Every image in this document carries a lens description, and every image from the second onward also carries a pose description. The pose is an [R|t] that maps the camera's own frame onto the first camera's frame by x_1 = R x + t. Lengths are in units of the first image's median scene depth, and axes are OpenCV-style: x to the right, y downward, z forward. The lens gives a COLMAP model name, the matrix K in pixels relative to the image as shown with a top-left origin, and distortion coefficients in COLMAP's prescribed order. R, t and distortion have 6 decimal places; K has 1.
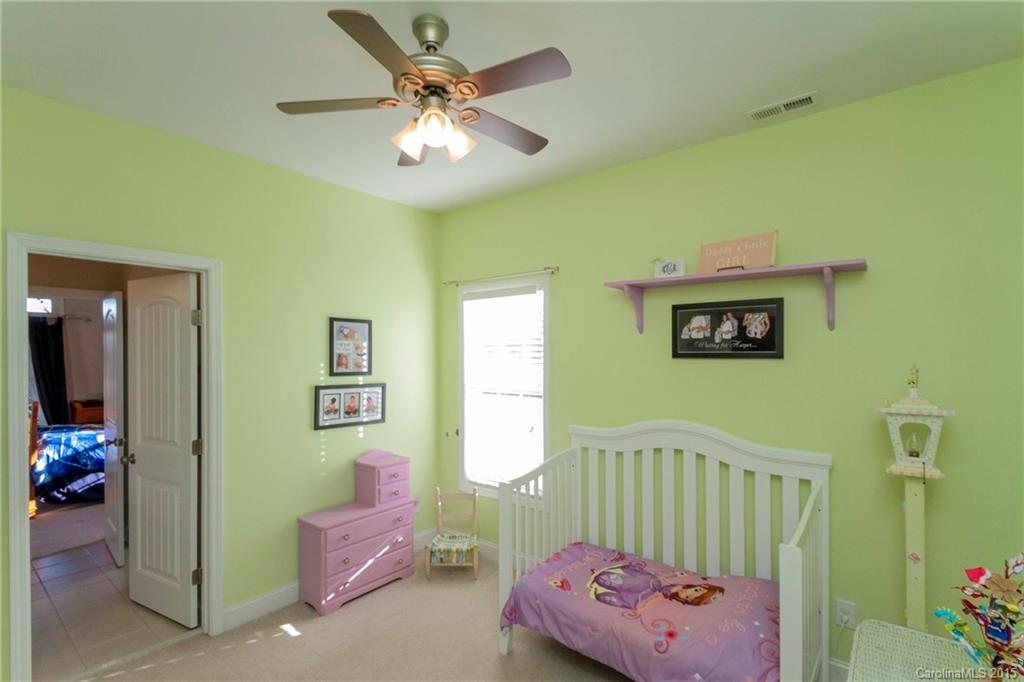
lens RADIAL K [[477.8, 0, 514.6], [0, 477.8, 350.6], [0, 0, 1]] dist [0.023319, -0.000105]
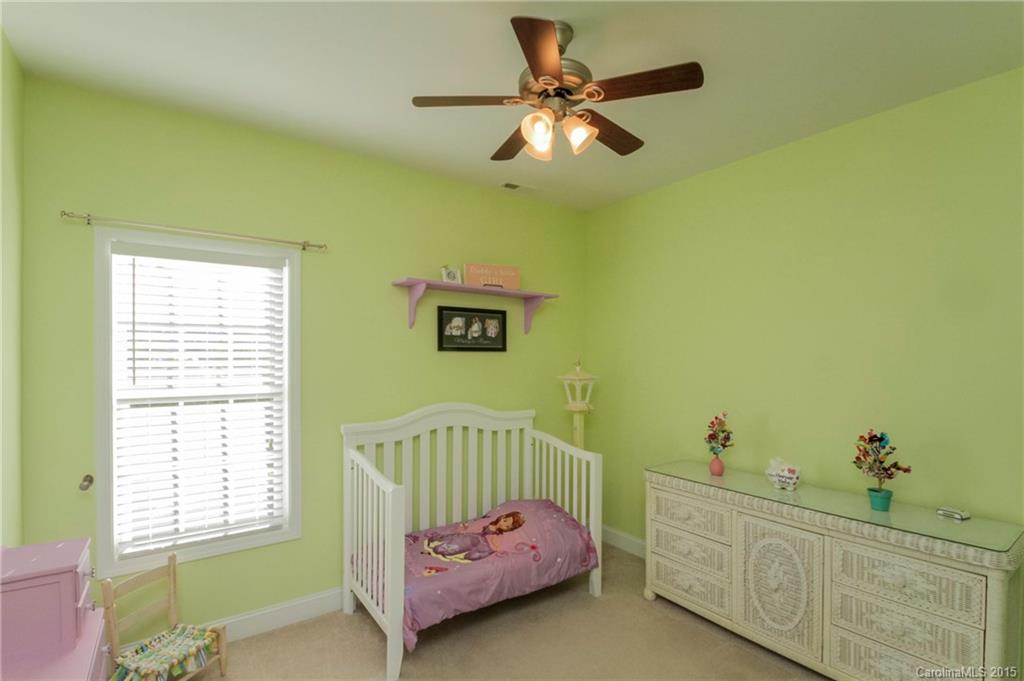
lens RADIAL K [[481.7, 0, 516.2], [0, 481.7, 353.0], [0, 0, 1]] dist [0.000801, -0.000147]
pose [[0.258568, 0.016499, 0.965852, -0.822270], [-0.001029, 0.999858, -0.016804, 0.043160], [-0.965992, 0.003351, 0.258549, 0.549192]]
